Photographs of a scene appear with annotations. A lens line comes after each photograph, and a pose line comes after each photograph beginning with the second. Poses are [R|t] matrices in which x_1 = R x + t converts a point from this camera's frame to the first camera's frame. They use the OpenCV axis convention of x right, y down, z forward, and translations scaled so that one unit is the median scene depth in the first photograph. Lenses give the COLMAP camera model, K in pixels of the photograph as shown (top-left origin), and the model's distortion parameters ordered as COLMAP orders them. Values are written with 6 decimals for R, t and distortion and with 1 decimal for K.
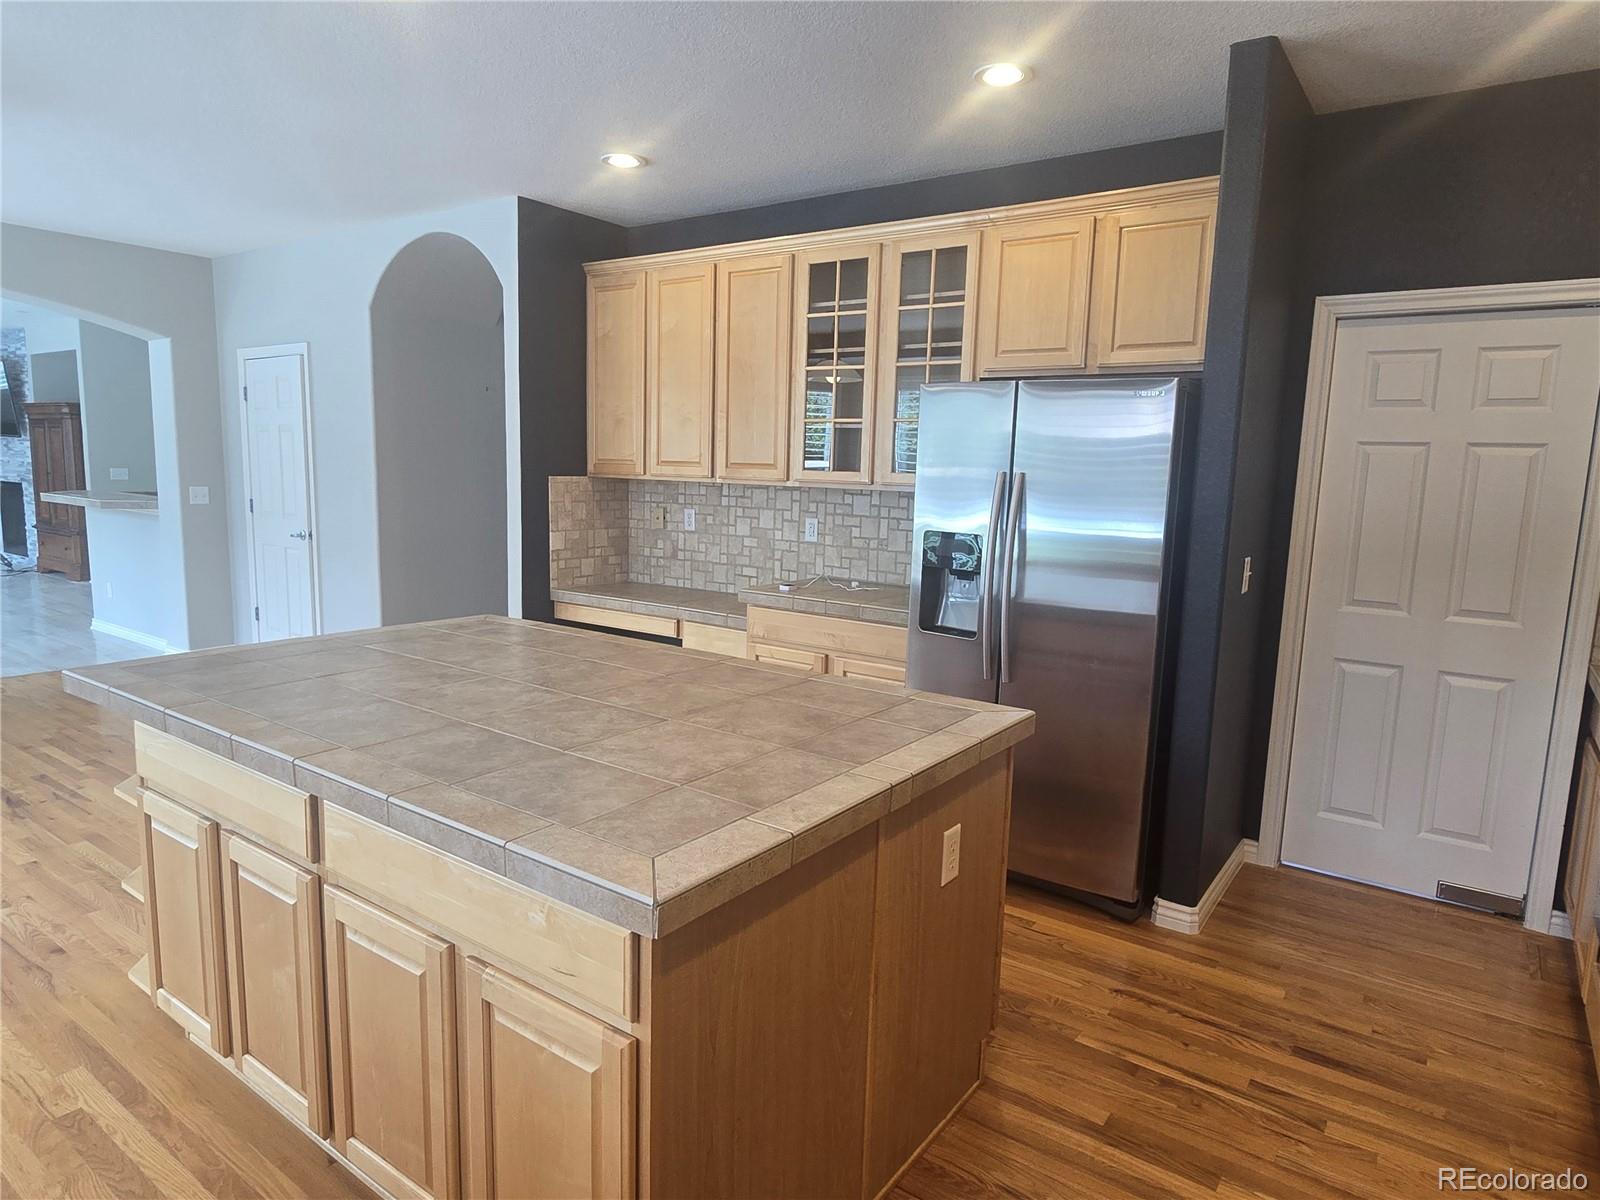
lens RADIAL K [[961.6, 0, 797.5], [0, 961.6, 598.1], [0, 0, 1]] dist [-0.004058, 0.001454]
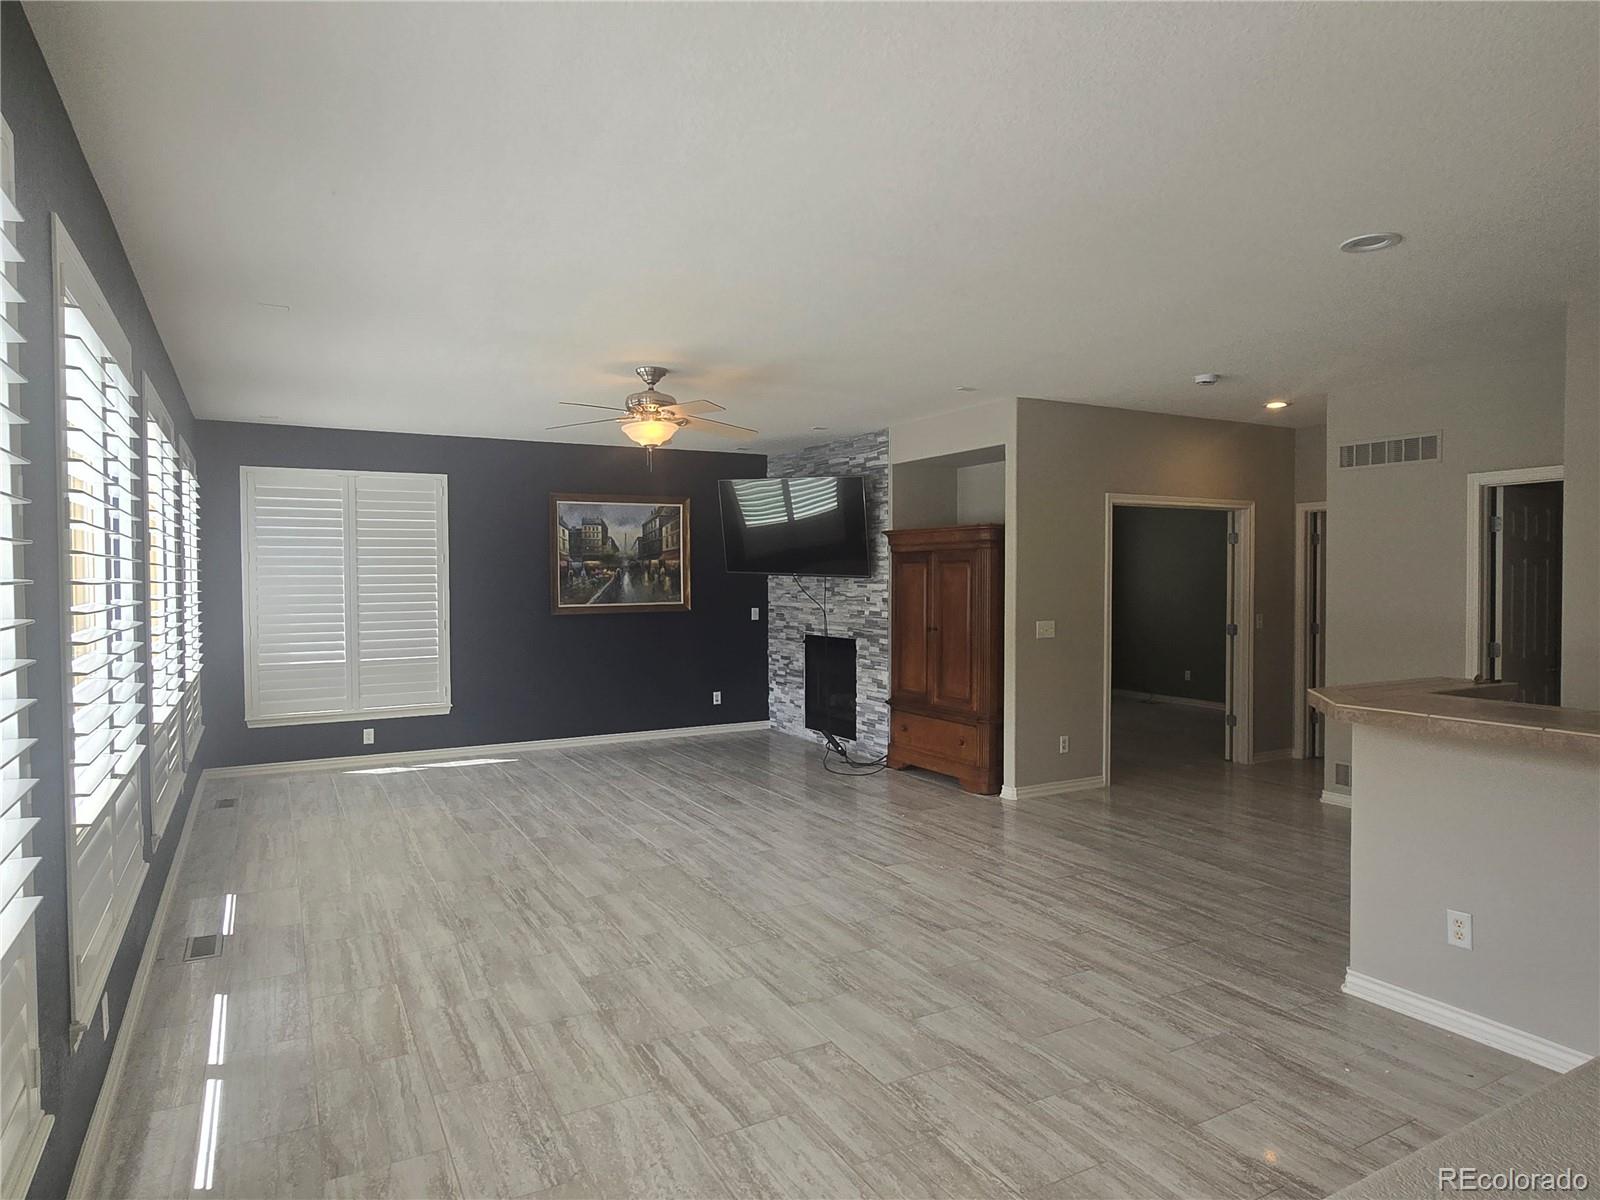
lens RADIAL K [[961.6, 0, 804.9], [0, 961.6, 601.7], [0, 0, 1]] dist [-0.004058, 0.001454]
pose [[0.905462, -0.018800, -0.424010, -0.551887], [-0.033992, 0.992597, -0.116601, -0.063870], [0.423063, 0.119991, 0.898120, 0.330975]]
